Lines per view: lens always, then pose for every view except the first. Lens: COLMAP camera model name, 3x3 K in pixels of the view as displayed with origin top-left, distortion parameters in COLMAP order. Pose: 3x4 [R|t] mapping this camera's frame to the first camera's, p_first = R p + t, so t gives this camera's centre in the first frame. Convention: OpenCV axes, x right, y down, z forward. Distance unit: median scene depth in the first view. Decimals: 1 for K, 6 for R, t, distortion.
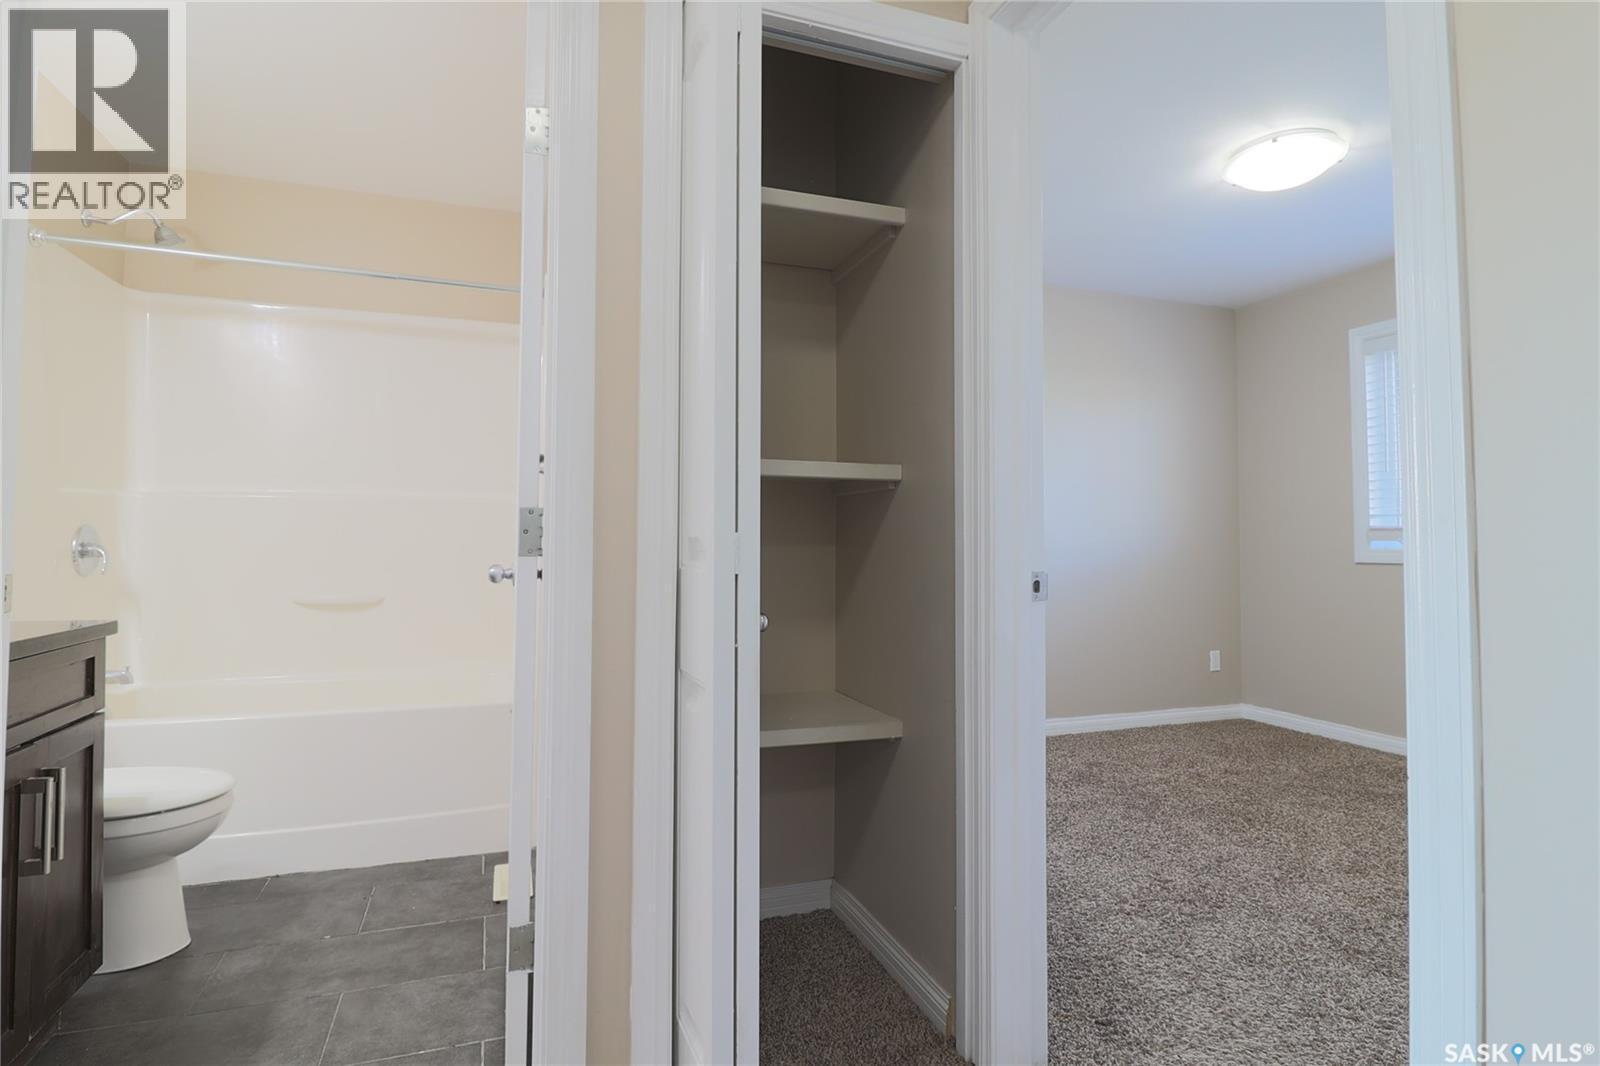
lens RADIAL K [[818.8, 0, 800.5], [0, 818.8, 513.6], [0, 0, 1]] dist [0.002545, -0.019710]
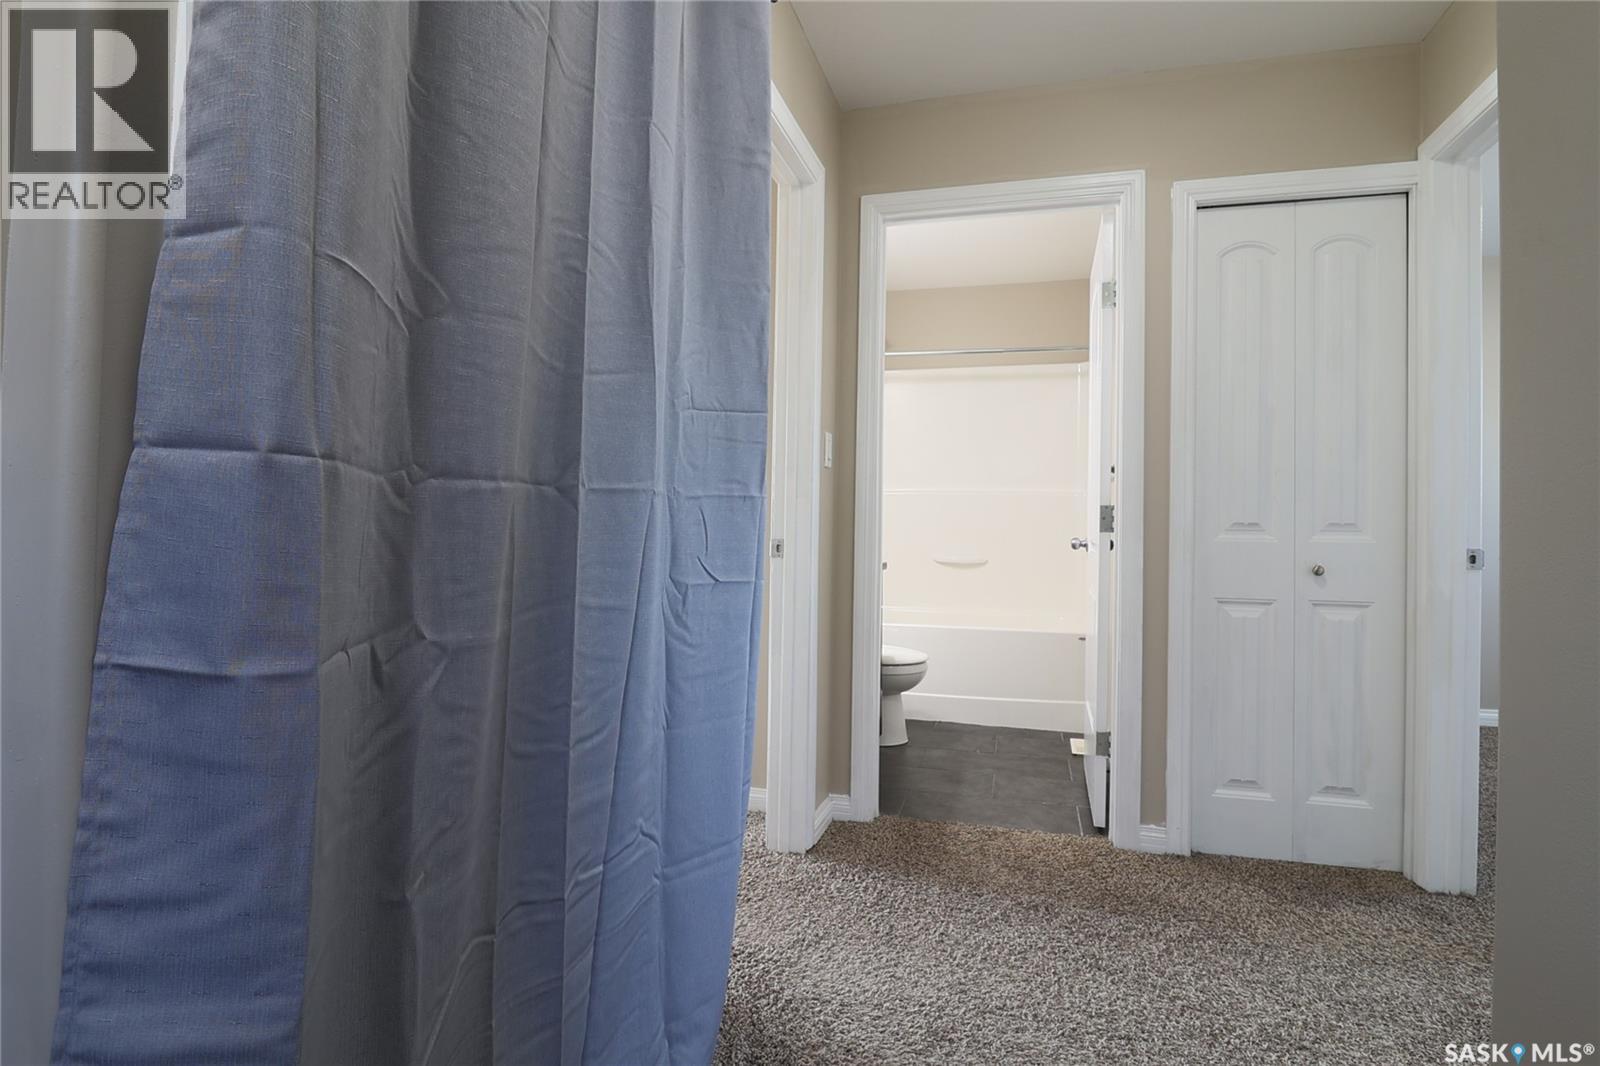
lens RADIAL K [[818.8, 0, 800.5], [0, 818.8, 513.6], [0, 0, 1]] dist [0.002545, -0.019710]
pose [[0.810473, 0.003303, -0.585767, 0.139867], [0.010411, 0.999745, 0.020041, -0.024726], [0.585684, -0.022341, 0.810232, -0.668646]]
